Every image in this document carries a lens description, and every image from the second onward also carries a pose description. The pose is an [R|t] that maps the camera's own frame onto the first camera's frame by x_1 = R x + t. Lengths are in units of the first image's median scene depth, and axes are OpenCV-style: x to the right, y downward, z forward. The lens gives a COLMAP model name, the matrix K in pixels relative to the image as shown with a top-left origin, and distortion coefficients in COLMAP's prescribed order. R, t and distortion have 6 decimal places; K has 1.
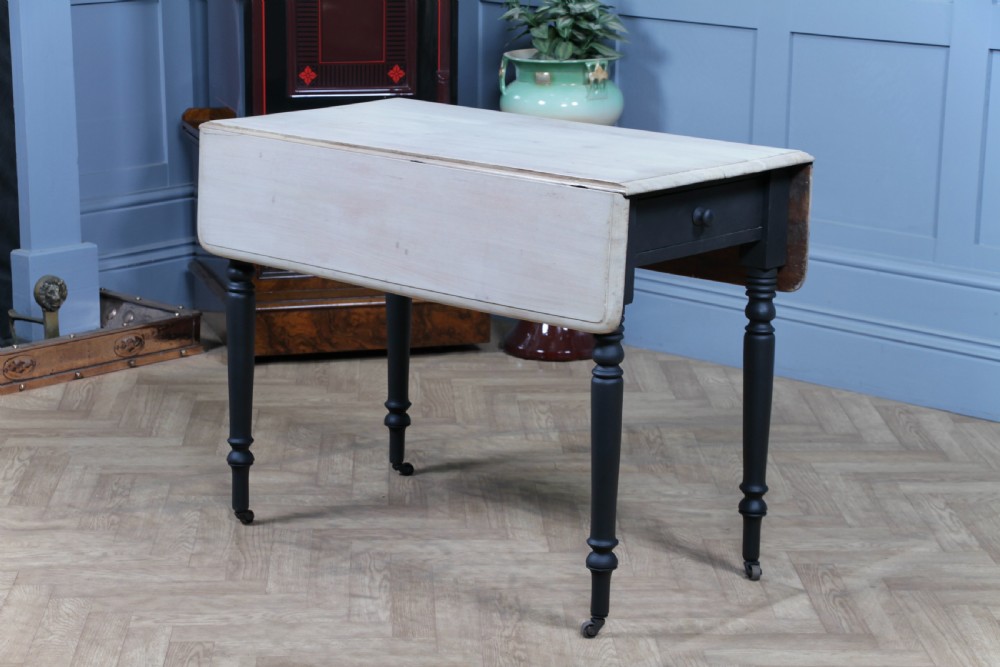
lens RADIAL K [[2437.4, 0, 505.9], [0, 2437.4, 335.4], [0, 0, 1]] dist [0.398505, 0.247465]
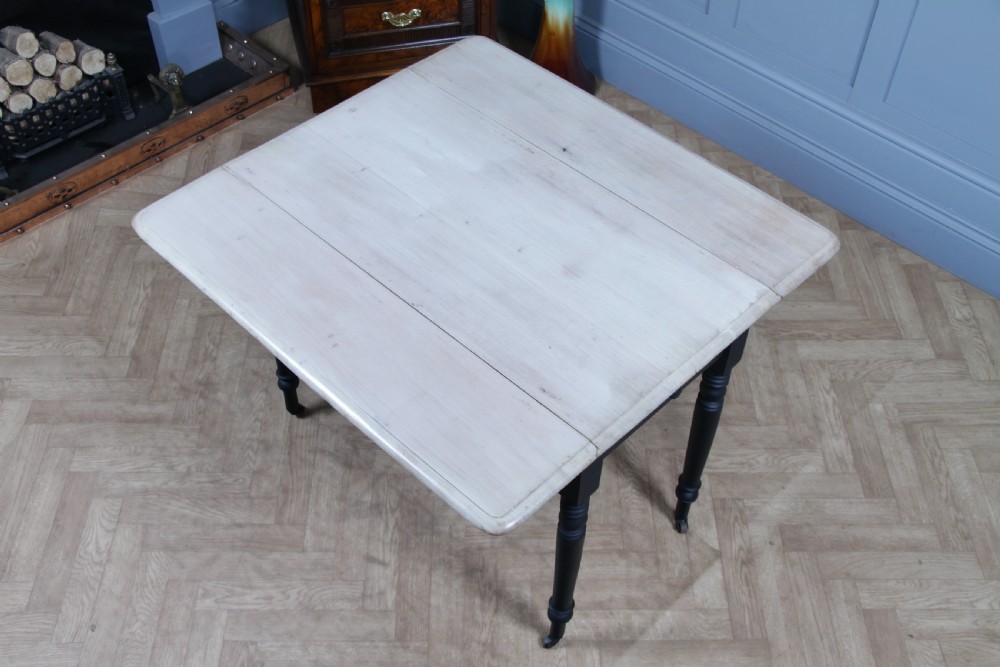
lens RADIAL K [[1112.8, 0, 503.1], [0, 1112.8, 331.8], [0, 0, 1]] dist [-0.076873, 0.225709]
pose [[0.999072, 0.035725, -0.024049, 0.016458], [-0.016255, 0.829951, 0.557599, -0.295505], [0.039880, -0.556691, 0.829762, 0.539831]]
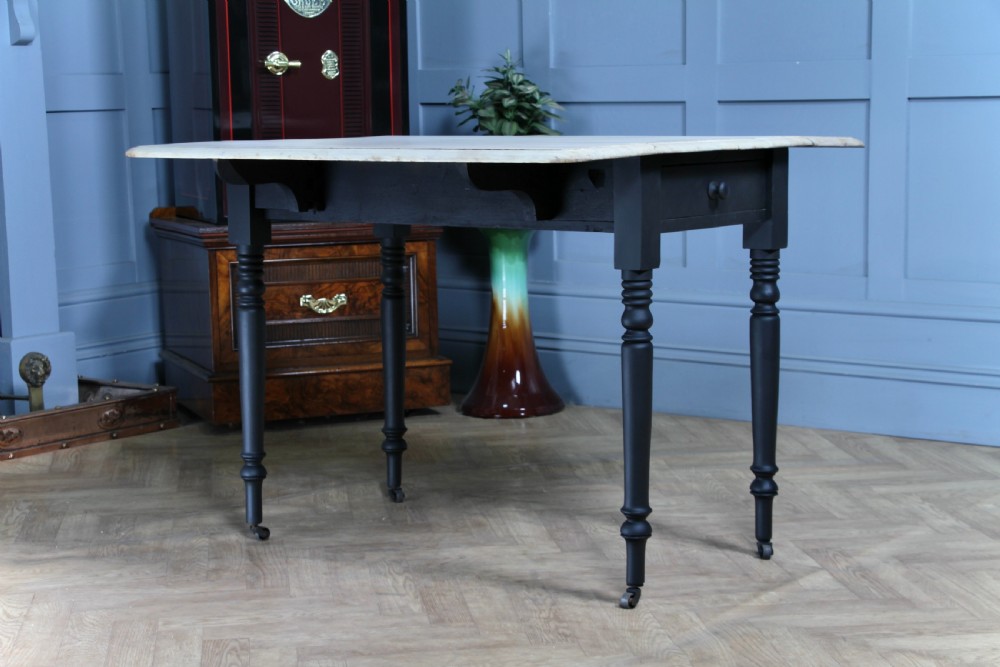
lens RADIAL K [[1983.0, 0, 508.3], [0, 1983.0, 333.8], [0, 0, 1]] dist [0.240186, 0.215735]
pose [[0.995721, -0.042062, 0.082278, -0.066943], [0.050251, 0.993704, -0.100136, 0.078368], [-0.077548, 0.103842, 0.991566, 0.170392]]
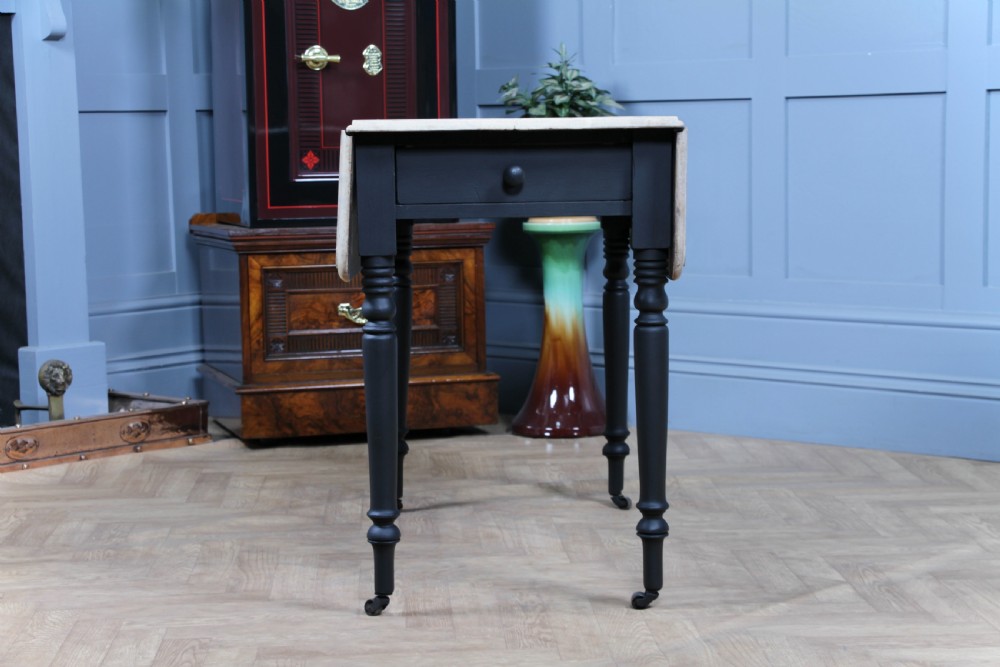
lens RADIAL K [[2136.2, 0, 511.9], [0, 2136.2, 332.0], [0, 0, 1]] dist [0.276301, 0.393781]
pose [[0.999488, -0.031139, 0.007311, -0.007912], [0.031837, 0.990514, -0.133676, 0.107659], [-0.003079, 0.133840, 0.990998, 0.165484]]
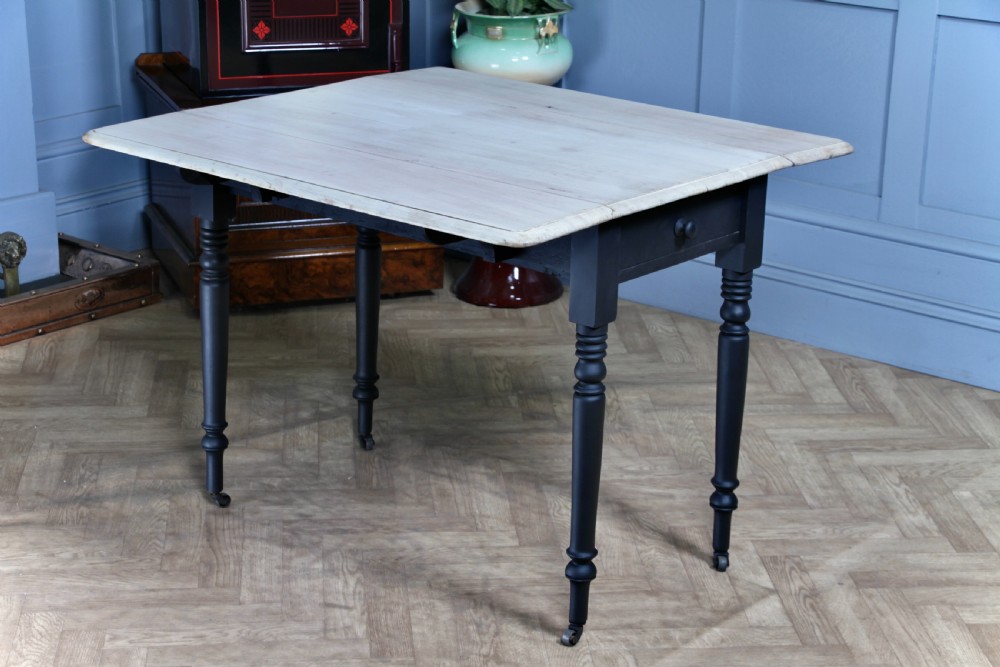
lens RADIAL K [[2172.2, 0, 503.2], [0, 2172.2, 336.7], [0, 0, 1]] dist [0.307066, 0.252358]
pose [[0.999142, -0.008624, 0.040517, -0.024093], [0.004996, 0.996037, 0.088803, -0.075527], [-0.041122, -0.088524, 0.995225, 0.110100]]
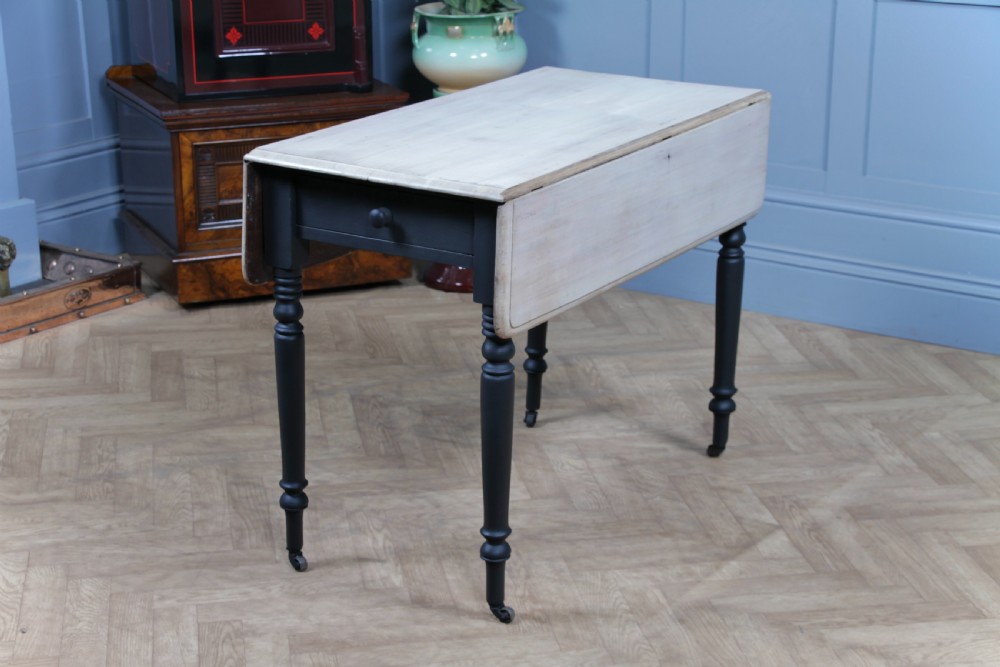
lens RADIAL K [[2016.7, 0, 505.3], [0, 2016.7, 335.7], [0, 0, 1]] dist [0.251770, 0.200857]
pose [[0.992766, -0.049541, 0.109366, -0.084204], [0.041691, 0.996465, 0.072932, -0.045549], [-0.112593, -0.067845, 0.991322, 0.132897]]
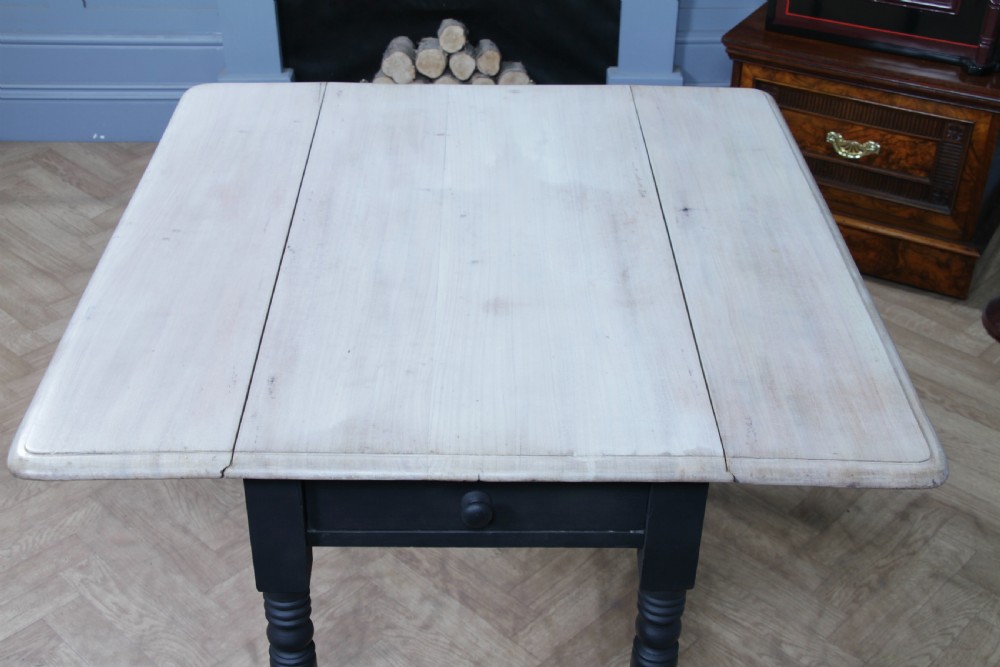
lens RADIAL K [[1312.3, 0, 488.5], [0, 1312.3, 334.7], [0, 0, 1]] dist [0.052594, 0.052106]
pose [[0.676596, 0.396892, -0.620238, 0.242698], [-0.169481, 0.903631, 0.393354, -0.196466], [0.716585, -0.161023, 0.678658, 0.687135]]
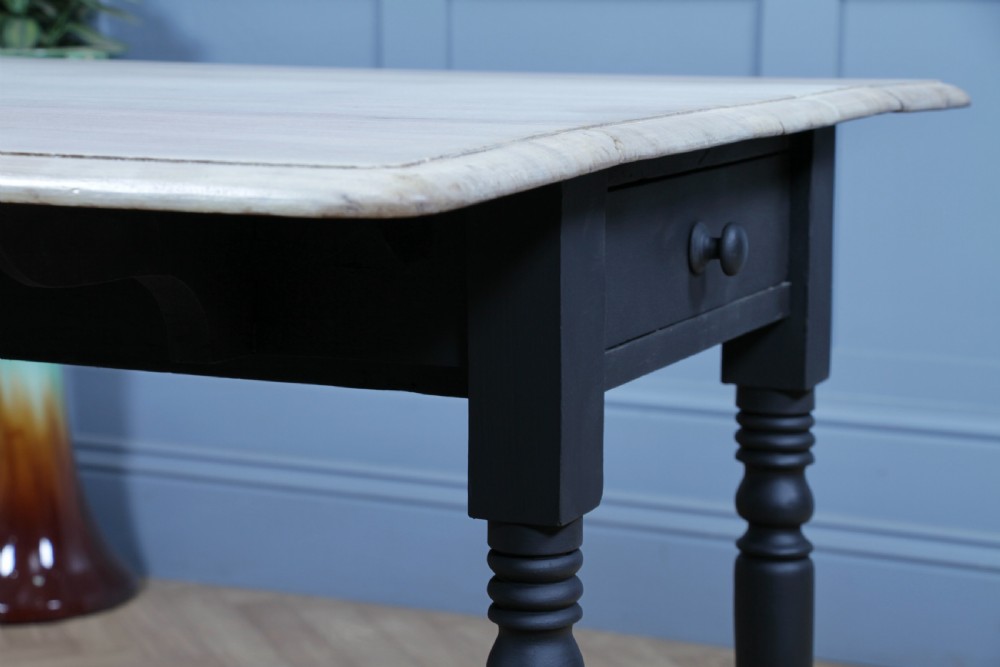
lens RADIAL K [[2375.7, 0, 465.5], [0, 2375.7, 333.0], [0, 0, 1]] dist [0.393571, 0.219175]
pose [[0.956840, -0.058635, 0.284640, -0.046049], [0.078658, 0.995129, -0.059424, -0.017682], [-0.279770, 0.079248, 0.956791, 0.604807]]
